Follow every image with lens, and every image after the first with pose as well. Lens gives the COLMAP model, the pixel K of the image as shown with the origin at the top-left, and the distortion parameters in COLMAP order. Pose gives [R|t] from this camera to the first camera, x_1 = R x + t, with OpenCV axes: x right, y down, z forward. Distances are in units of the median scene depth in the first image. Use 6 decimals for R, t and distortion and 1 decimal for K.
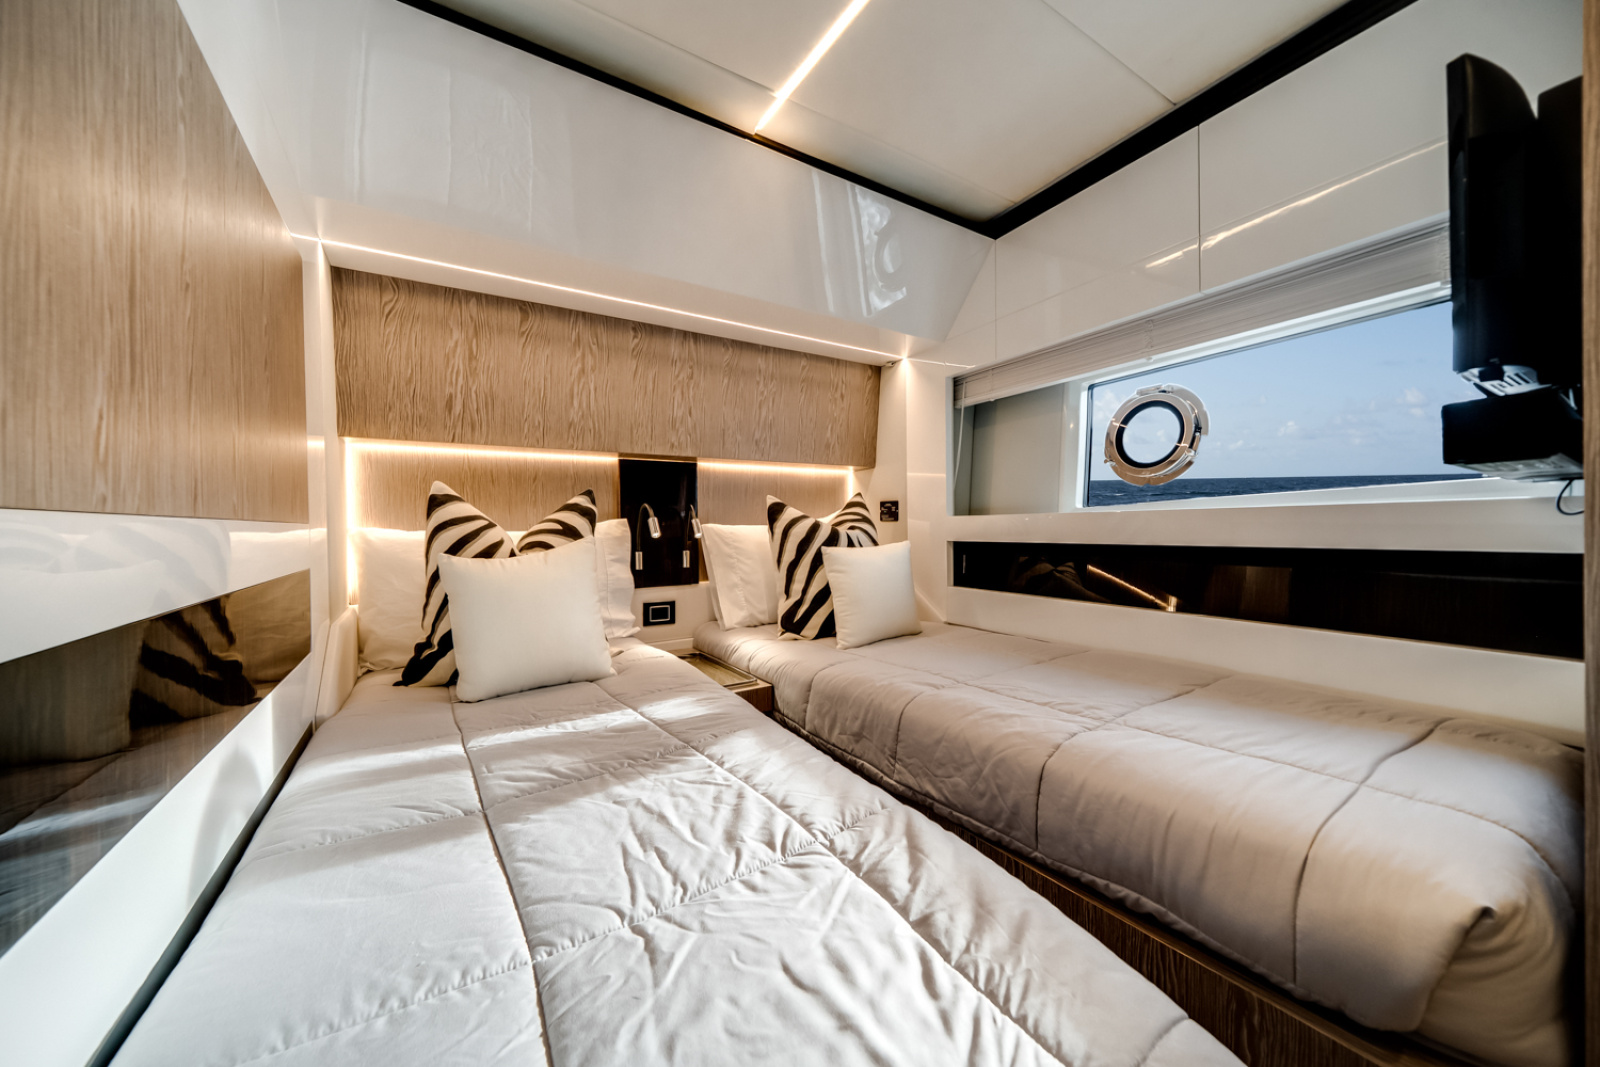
lens RADIAL K [[577.2, 0, 800.0], [0, 577.2, 533.5], [0, 0, 1]] dist [0.000105, -0.000027]
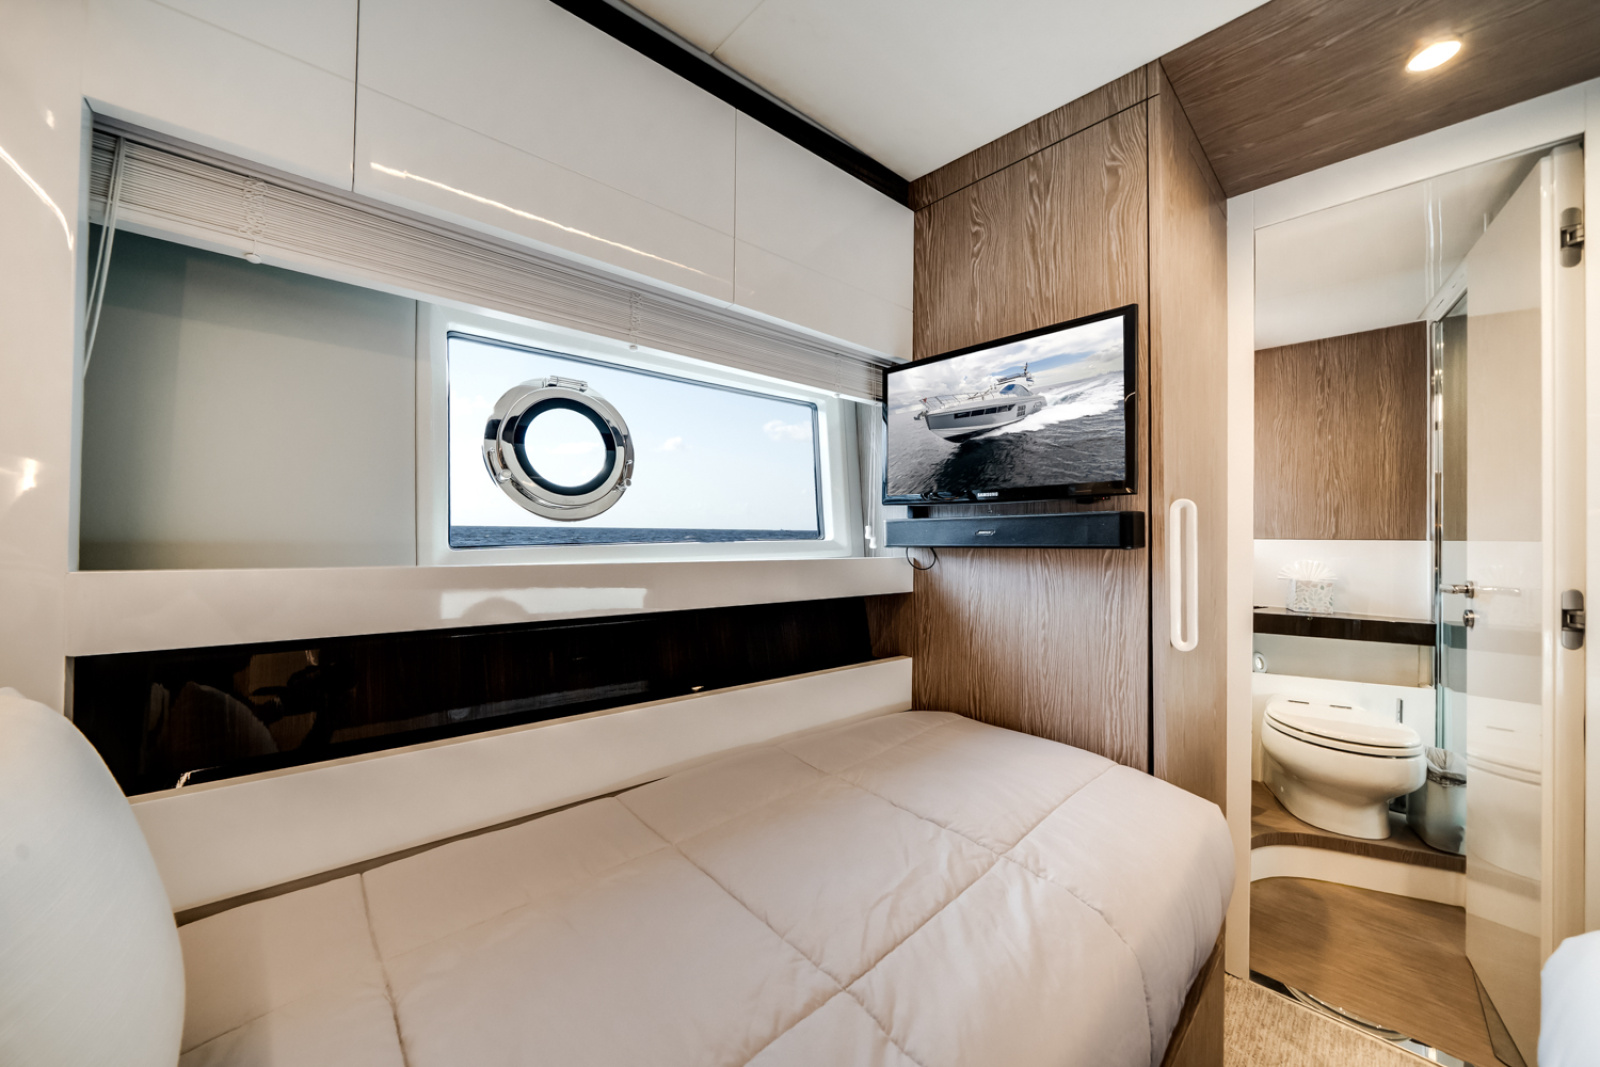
lens RADIAL K [[577.2, 0, 800.0], [0, 577.2, 533.5], [0, 0, 1]] dist [0.000105, -0.000027]
pose [[-0.207305, 0.017641, 0.978117, -0.111095], [0.003357, 0.999844, -0.017321, -0.051667], [-0.978271, -0.000307, -0.207332, 0.812741]]
